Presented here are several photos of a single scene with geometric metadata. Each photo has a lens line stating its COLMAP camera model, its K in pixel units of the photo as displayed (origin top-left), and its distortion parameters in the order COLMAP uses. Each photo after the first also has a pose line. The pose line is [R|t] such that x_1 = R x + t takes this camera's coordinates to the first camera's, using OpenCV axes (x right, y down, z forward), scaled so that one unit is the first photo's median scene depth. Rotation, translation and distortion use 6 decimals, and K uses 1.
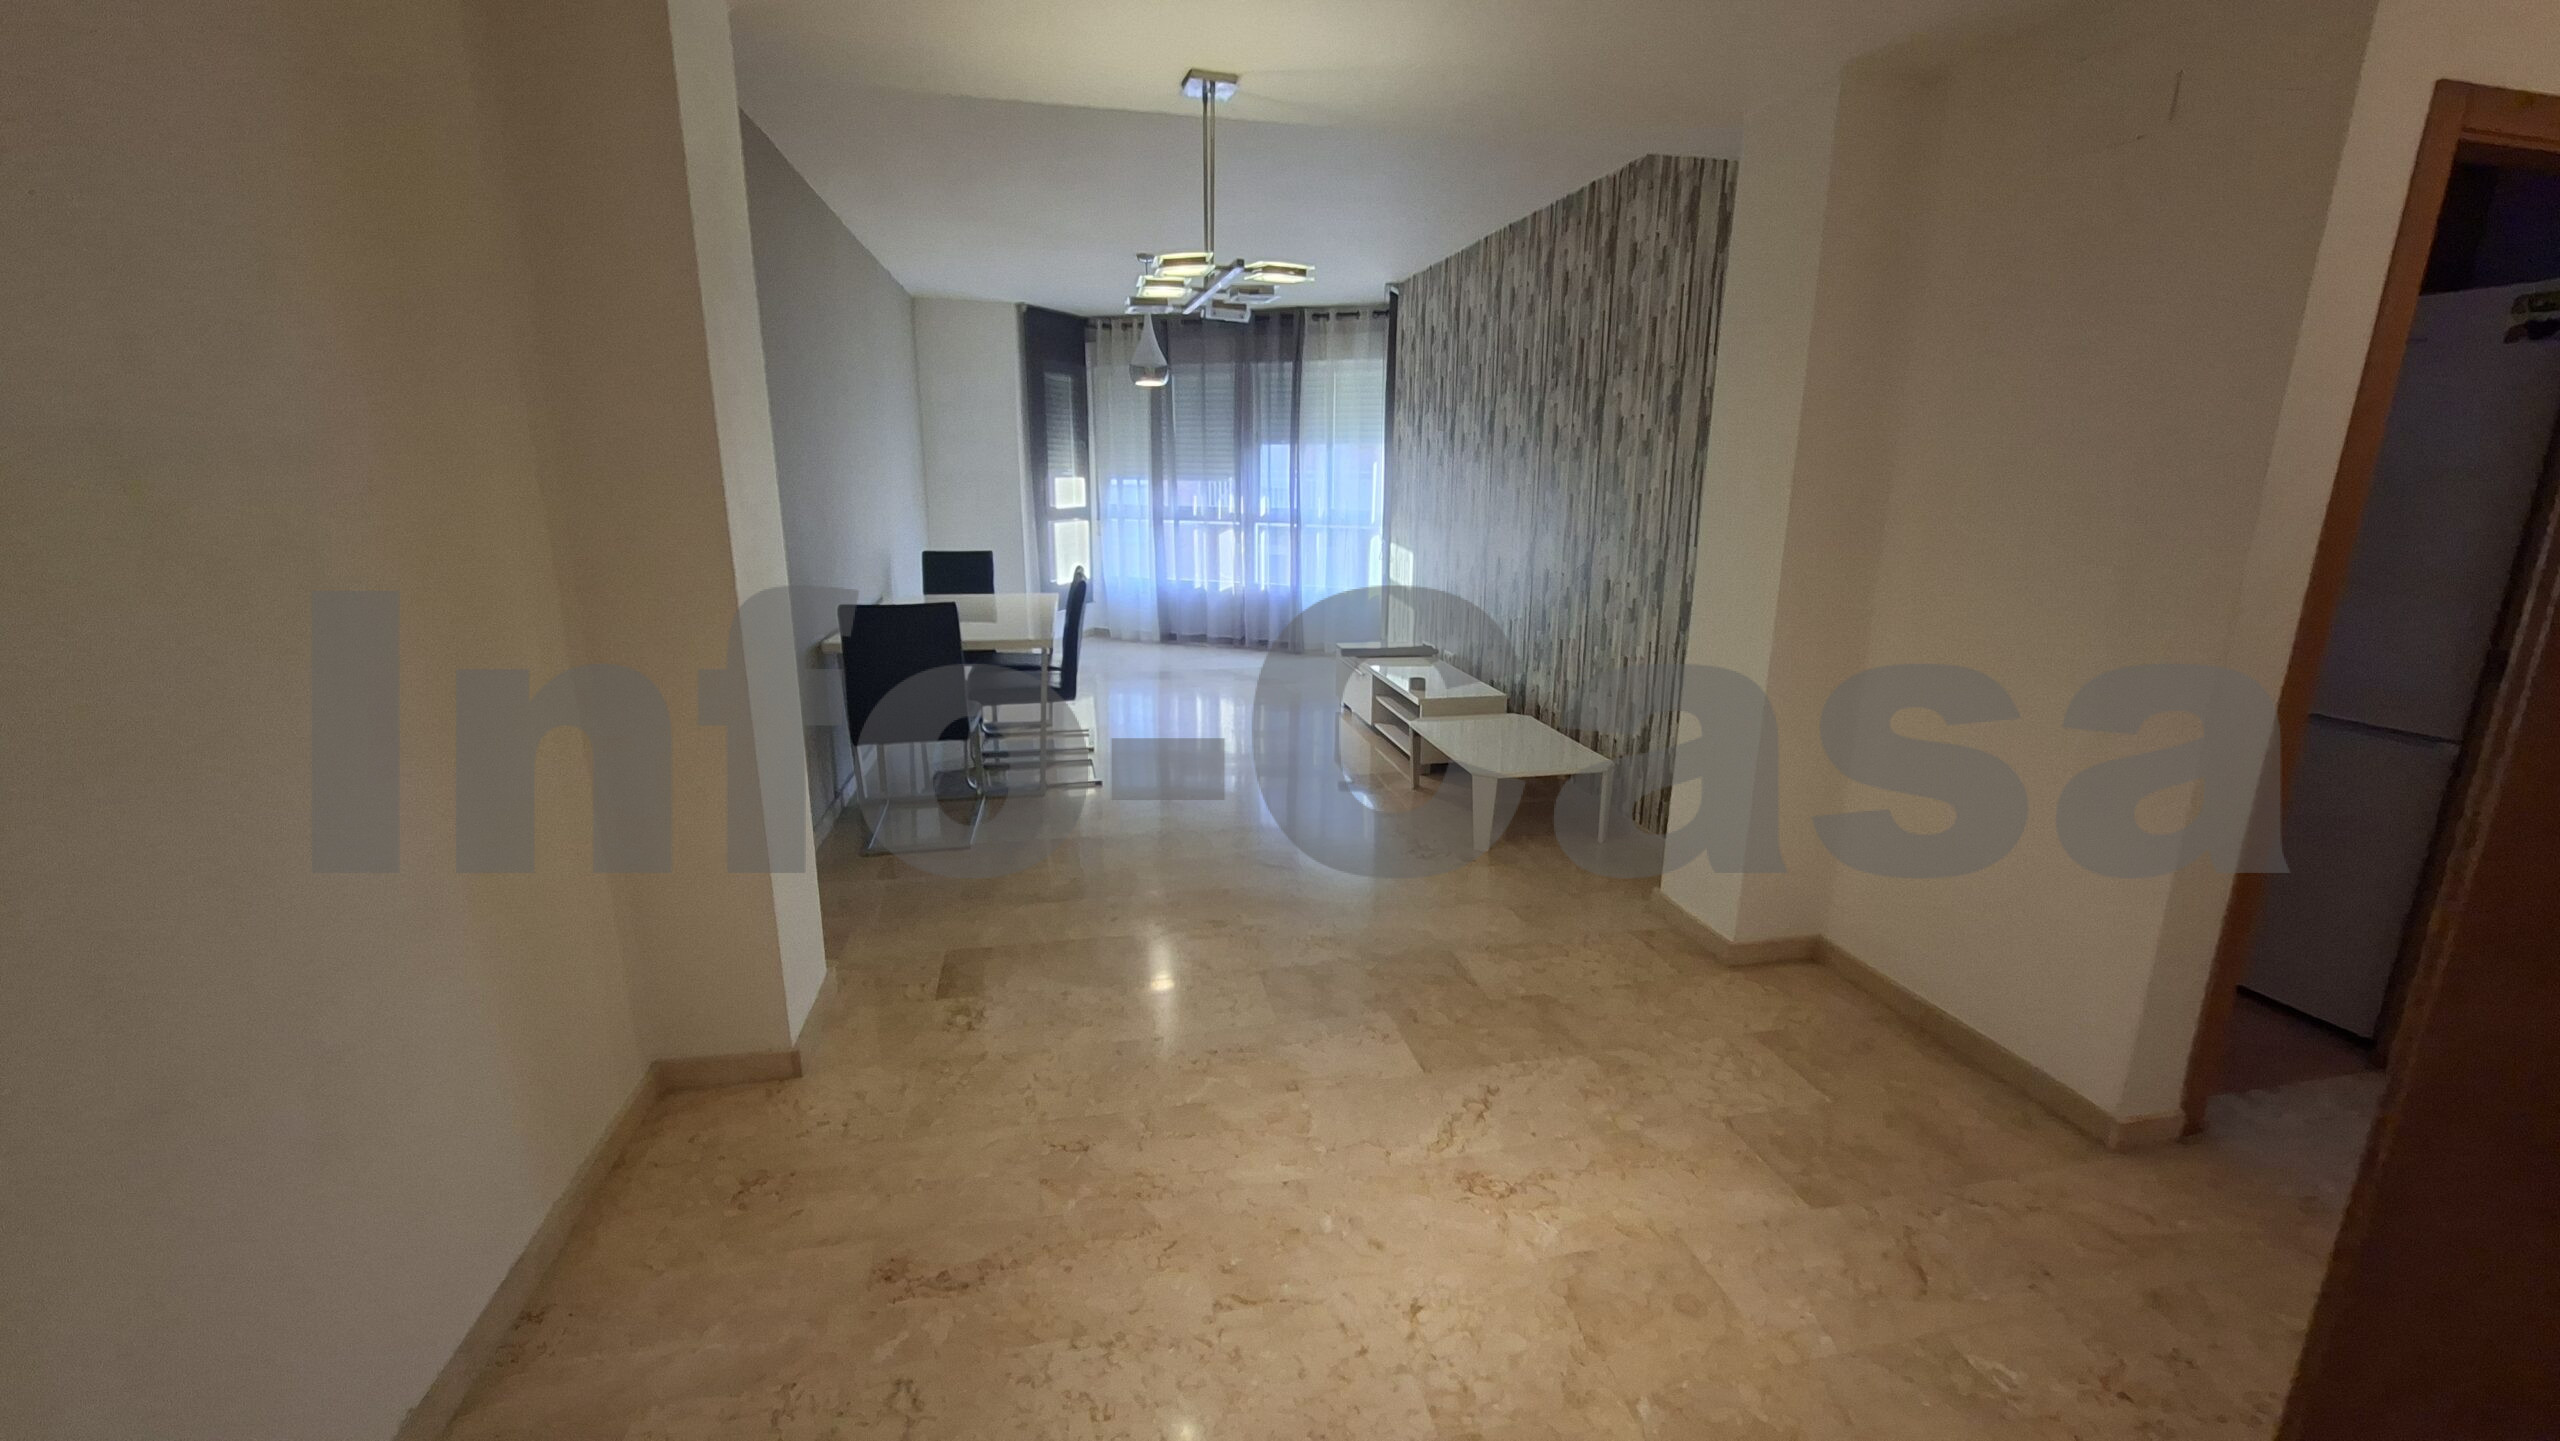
lens RADIAL K [[1026.7, 0, 1280.0], [0, 1026.7, 720.5], [0, 0, 1]] dist [-0.002415, -0.000289]
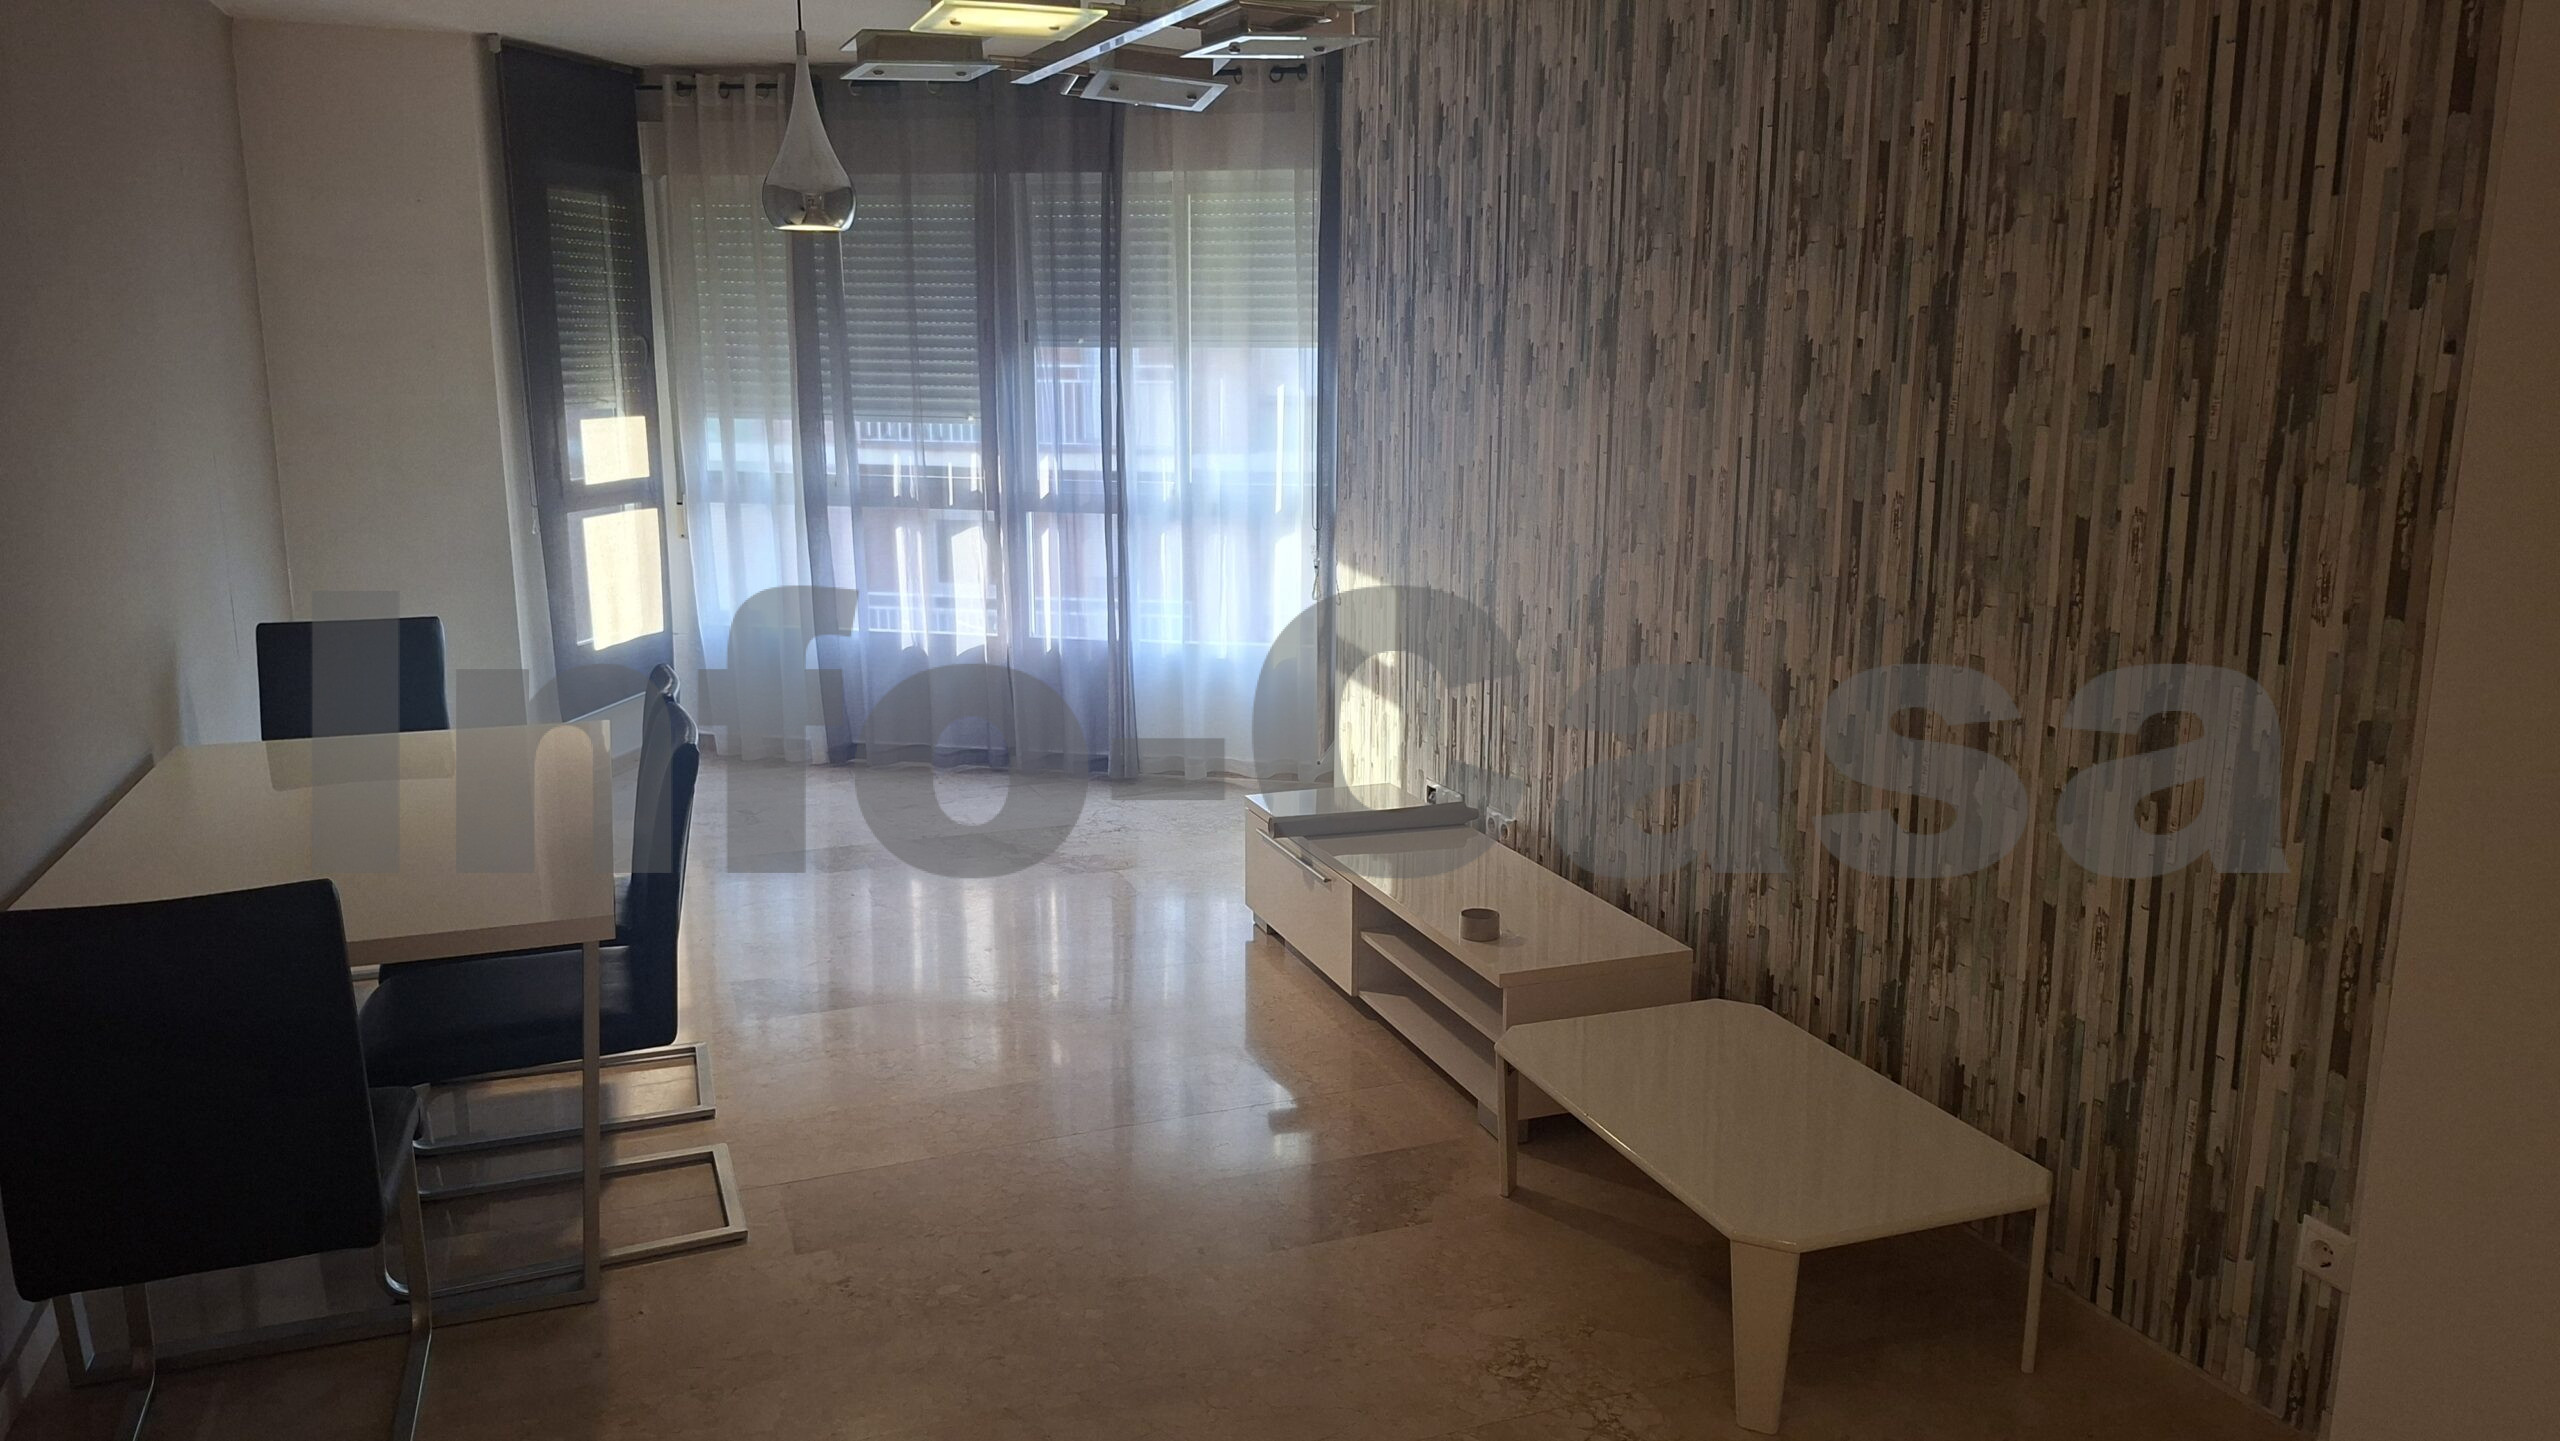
lens RADIAL K [[1869.9, 0, 1286.3], [0, 1869.9, 752.1], [0, 0, 1]] dist [0.197426, -0.397459]
pose [[0.989323, -0.036921, 0.140988, -0.042773], [0.041296, 0.998748, -0.028231, -0.066224], [-0.139769, 0.033751, 0.989609, 0.160034]]
